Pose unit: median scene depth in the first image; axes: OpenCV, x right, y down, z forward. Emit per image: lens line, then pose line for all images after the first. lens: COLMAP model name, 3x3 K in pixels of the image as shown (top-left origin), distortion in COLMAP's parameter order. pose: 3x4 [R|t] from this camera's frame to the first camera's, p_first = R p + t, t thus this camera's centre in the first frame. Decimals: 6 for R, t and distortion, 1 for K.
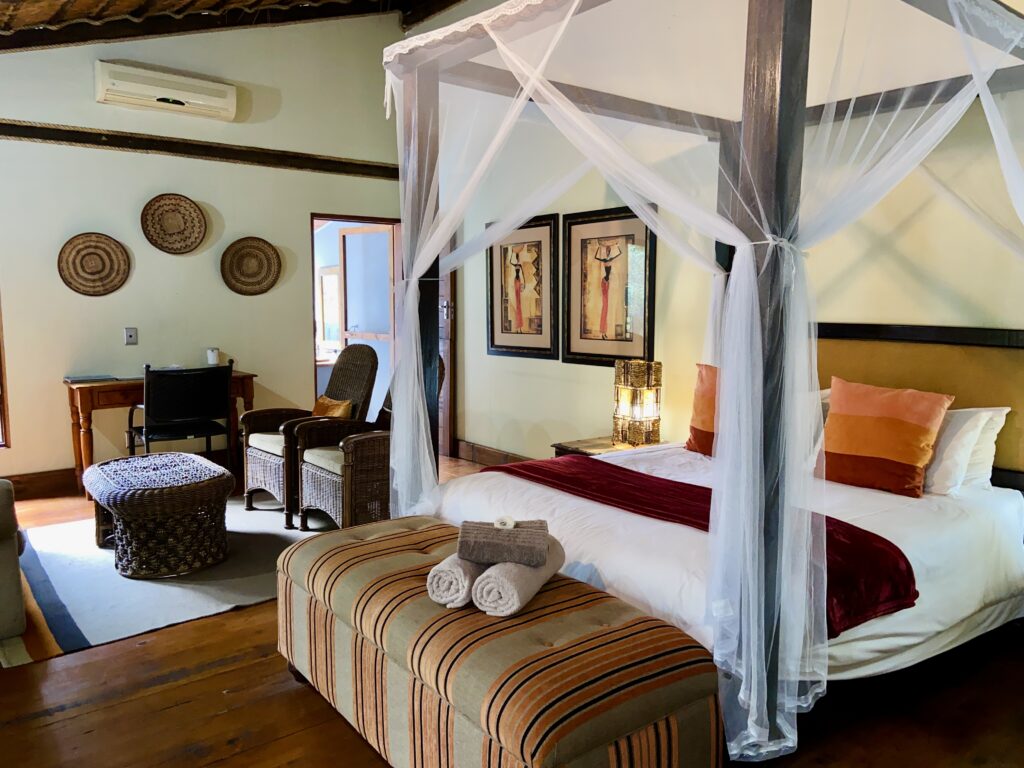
lens RADIAL K [[780.9, 0, 499.0], [0, 780.9, 359.5], [0, 0, 1]] dist [0.142404, -0.168121]
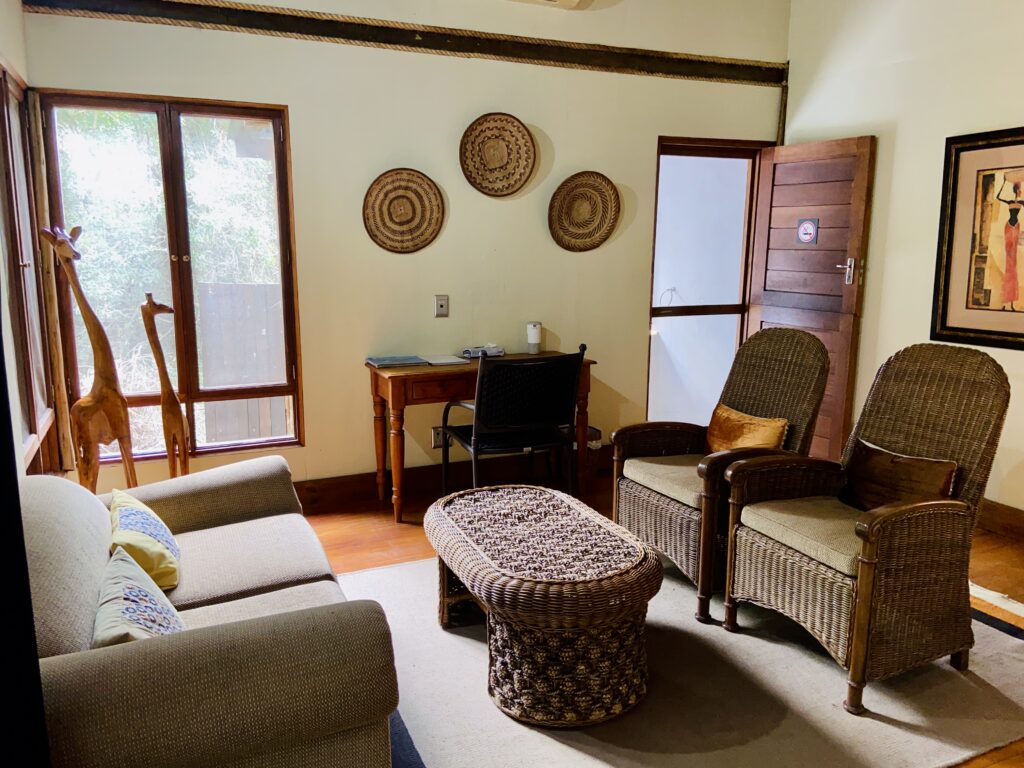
lens RADIAL K [[780.9, 0, 499.0], [0, 780.9, 359.5], [0, 0, 1]] dist [0.142404, -0.168121]
pose [[0.970046, 0.038598, -0.239835, -0.232019], [-0.023899, 0.997670, 0.063898, -0.028145], [0.241742, -0.056253, 0.968709, 0.290326]]
